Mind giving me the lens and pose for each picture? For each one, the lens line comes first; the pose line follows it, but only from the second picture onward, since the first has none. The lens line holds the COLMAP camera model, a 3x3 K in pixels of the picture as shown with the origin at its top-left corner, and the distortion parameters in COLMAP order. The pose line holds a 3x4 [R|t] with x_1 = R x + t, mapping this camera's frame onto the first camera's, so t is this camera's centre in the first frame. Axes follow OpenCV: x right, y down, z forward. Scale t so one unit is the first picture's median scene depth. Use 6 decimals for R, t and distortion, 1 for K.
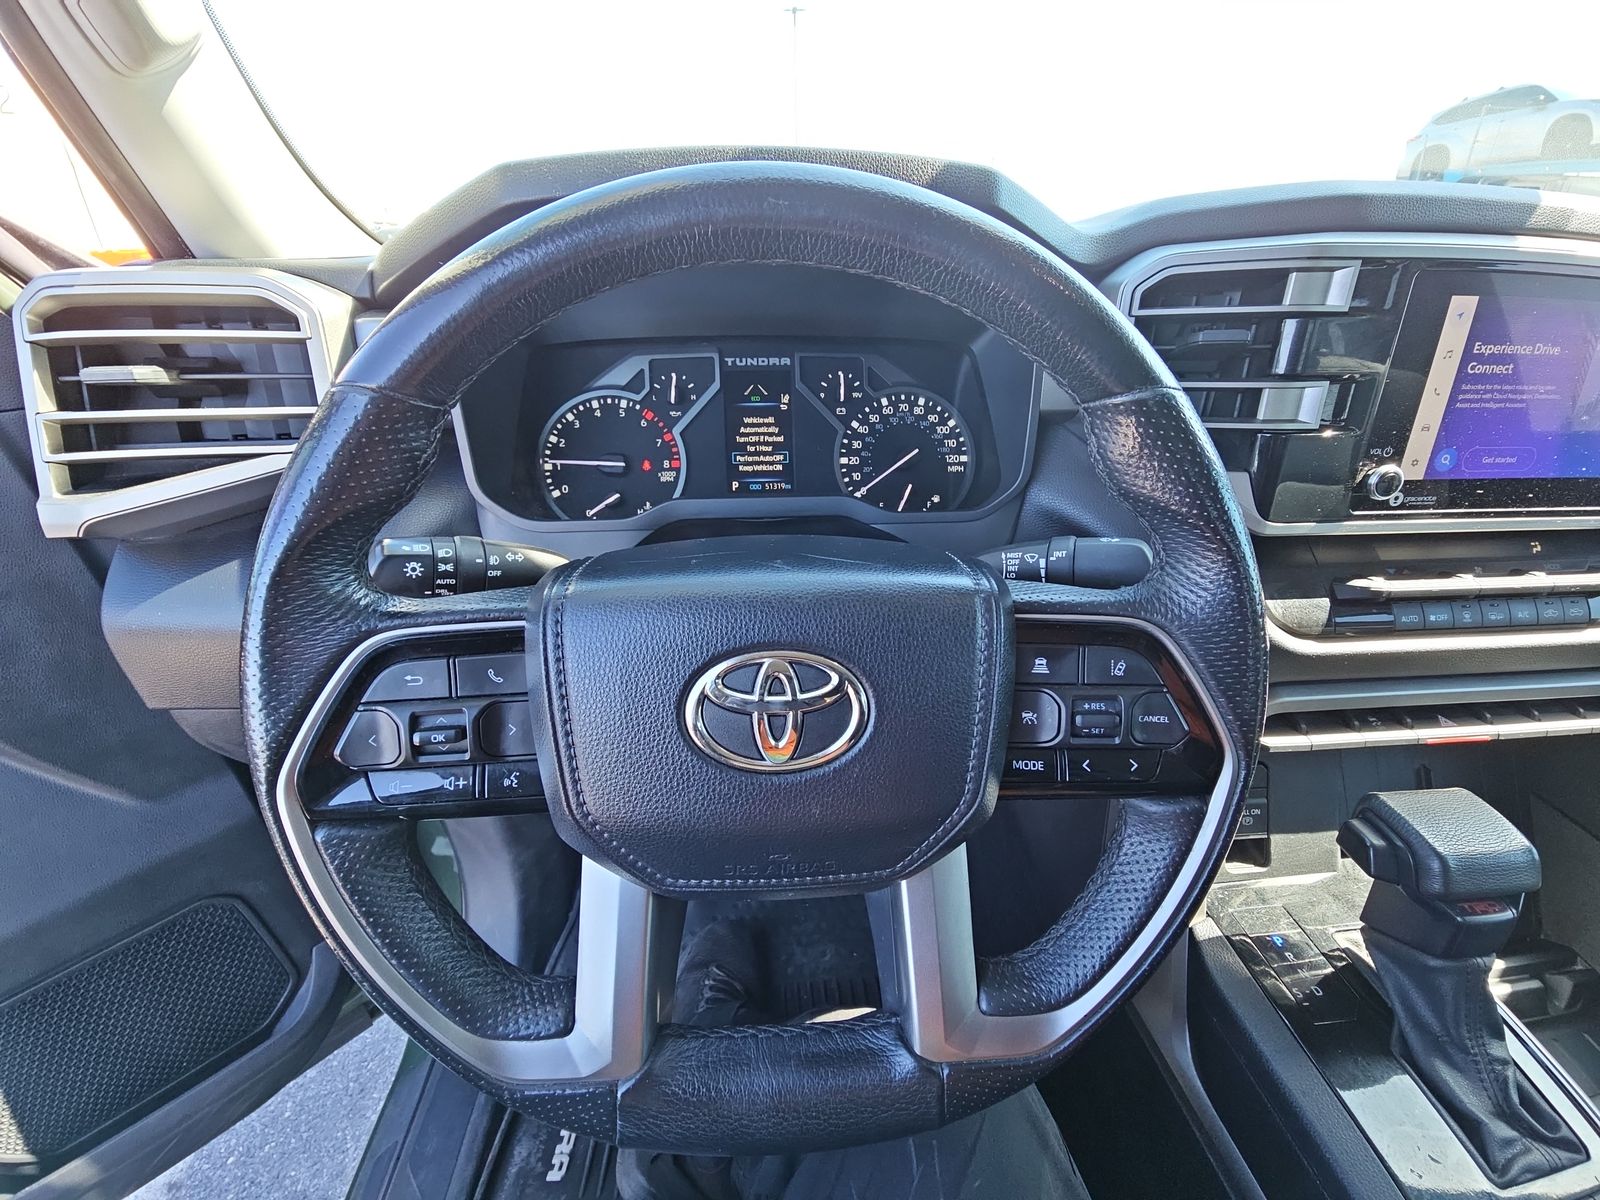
lens RADIAL K [[640.0, 0, 802.9], [0, 640.0, 587.2], [0, 0, 1]] dist [0.012576, -0.015322]
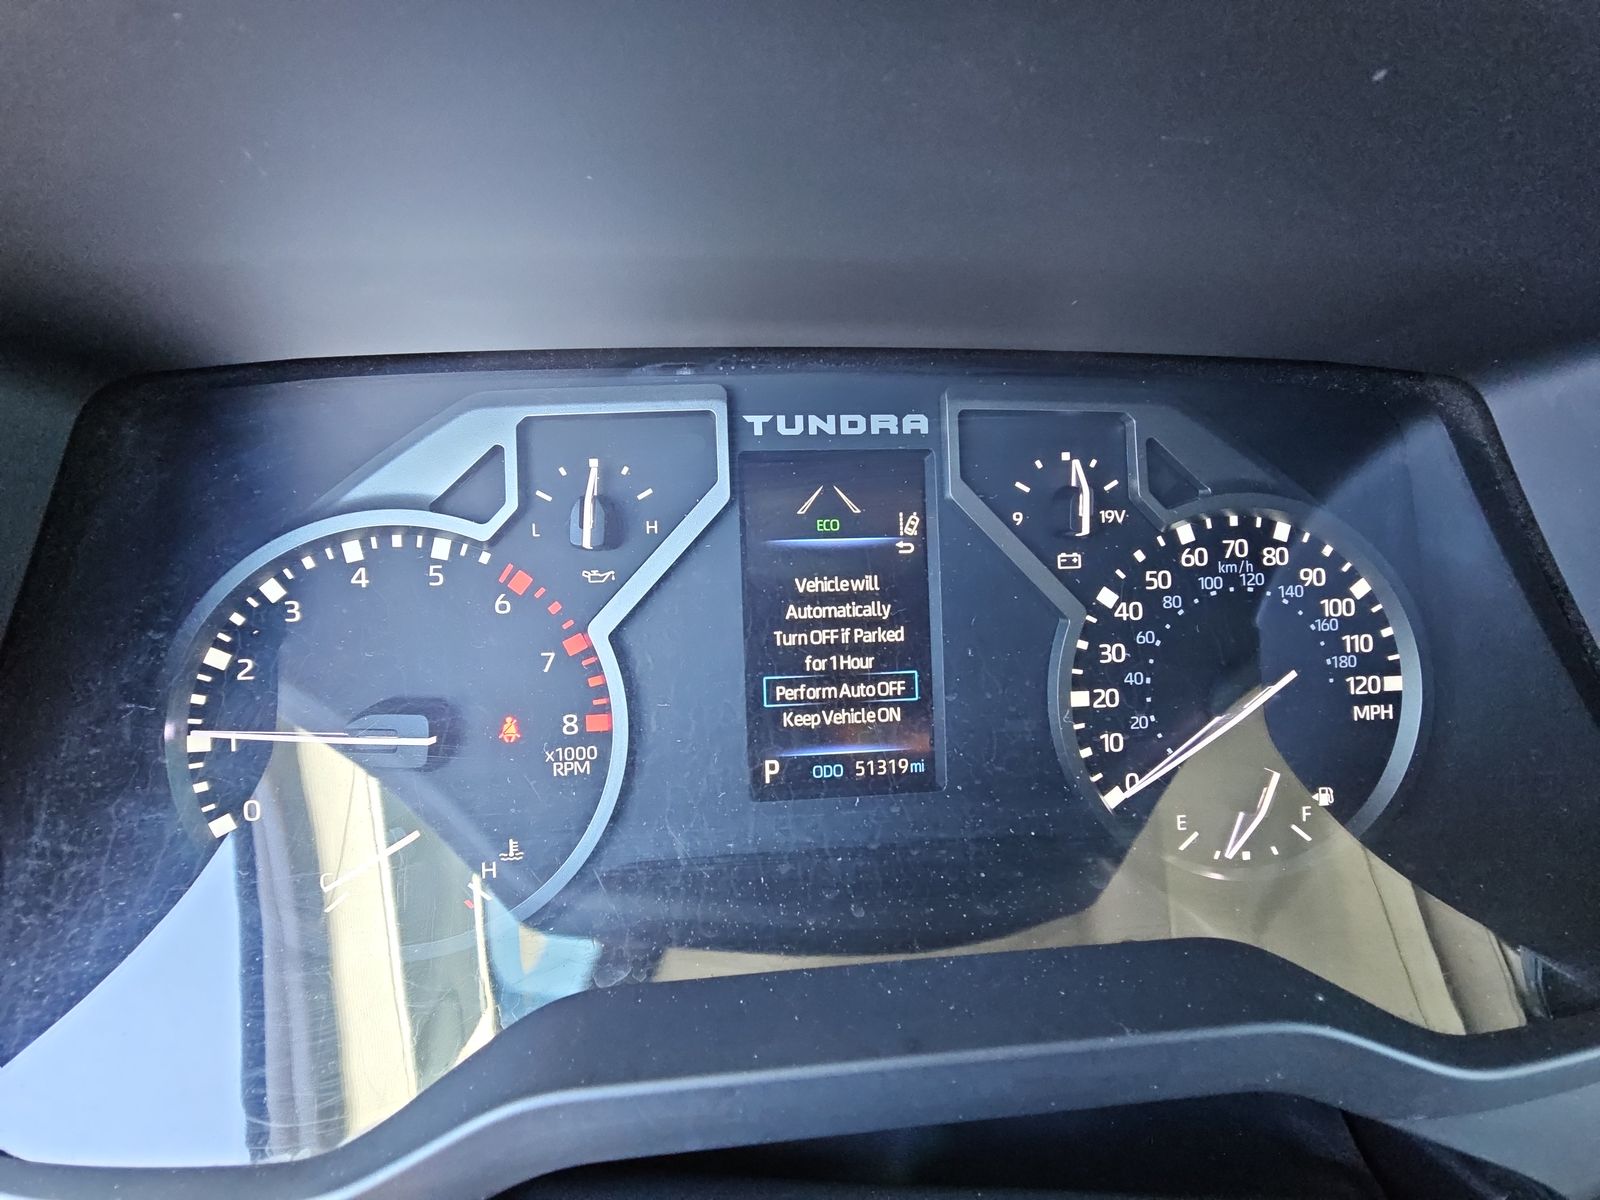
lens RADIAL K [[641.2, 0, 801.2], [0, 641.2, 594.0], [0, 0, 1]] dist [0.027976, -0.019320]
pose [[0.999887, -0.001508, 0.014987, -0.096055], [0.002298, 0.998604, -0.052776, -0.240985], [-0.014887, 0.052804, 0.998494, 0.653365]]
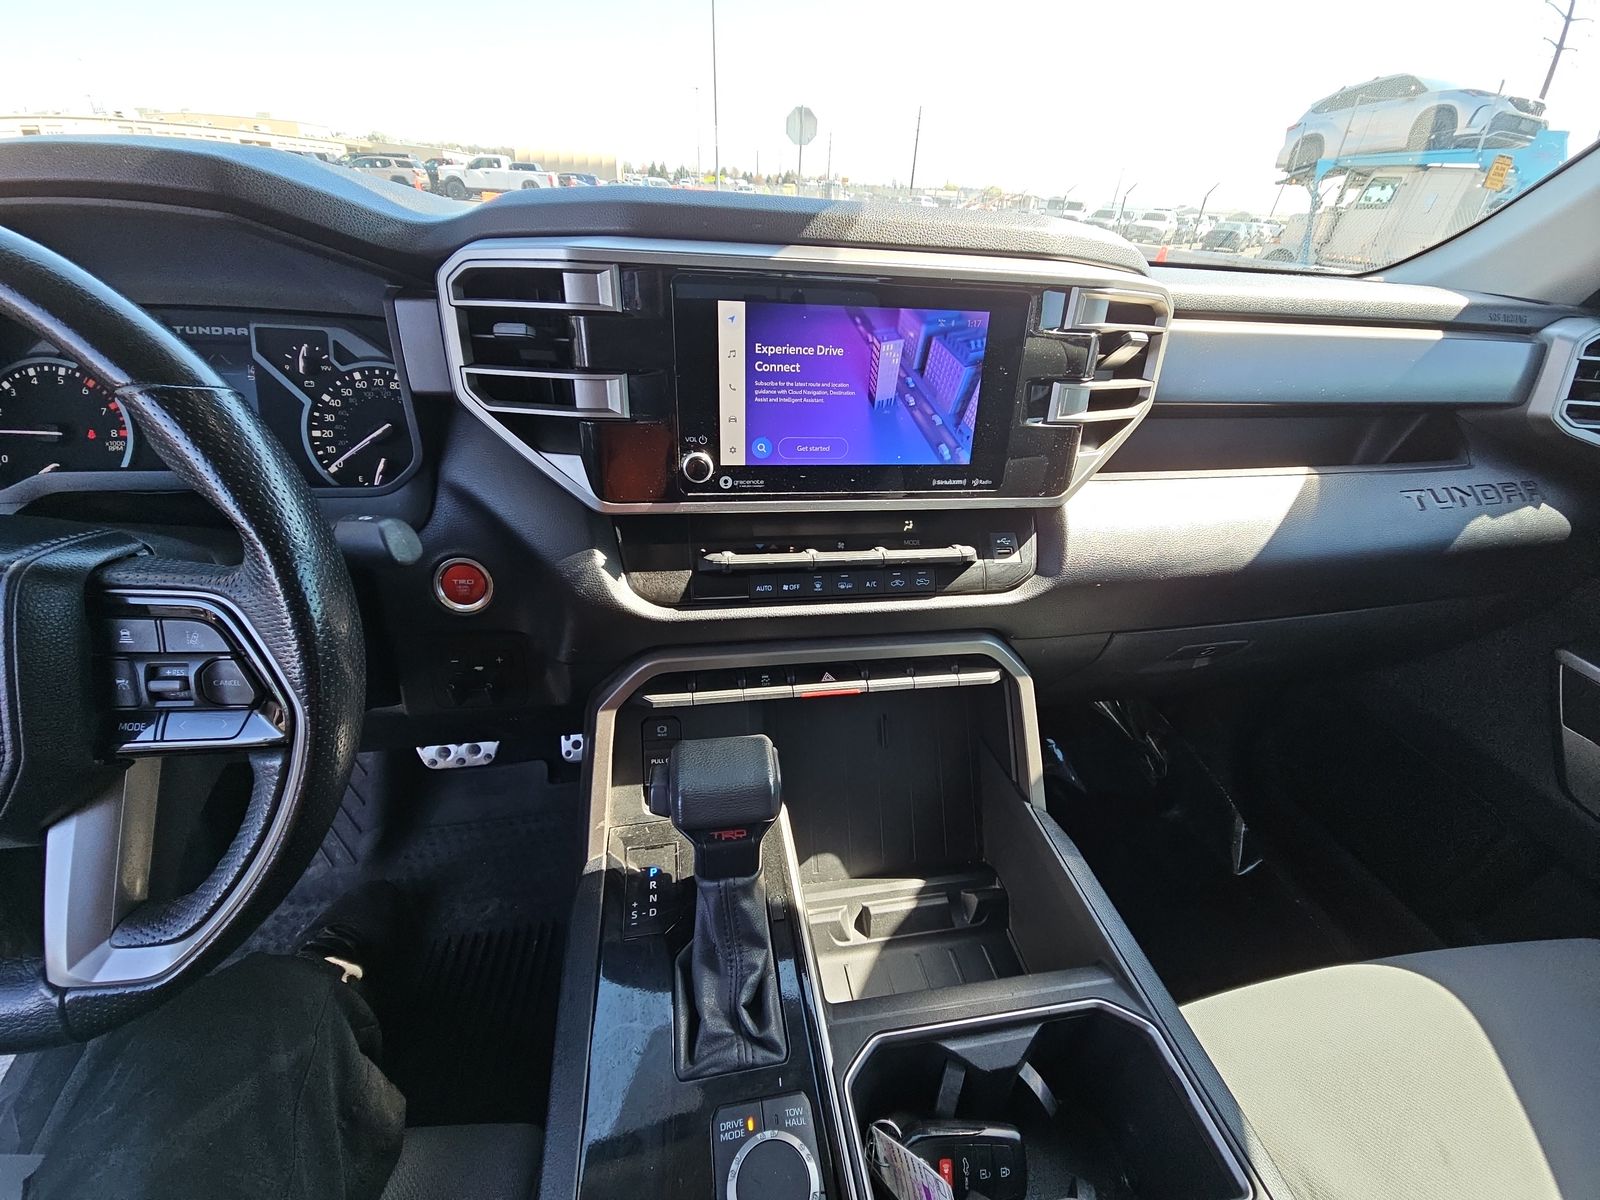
lens RADIAL K [[641.2, 0, 801.2], [0, 641.2, 594.0], [0, 0, 1]] dist [0.027976, -0.019320]
pose [[0.993327, -0.004426, 0.115247, 0.720150], [-0.002308, 0.998301, 0.058227, -0.005142], [-0.115309, -0.058105, 0.991629, -0.123070]]
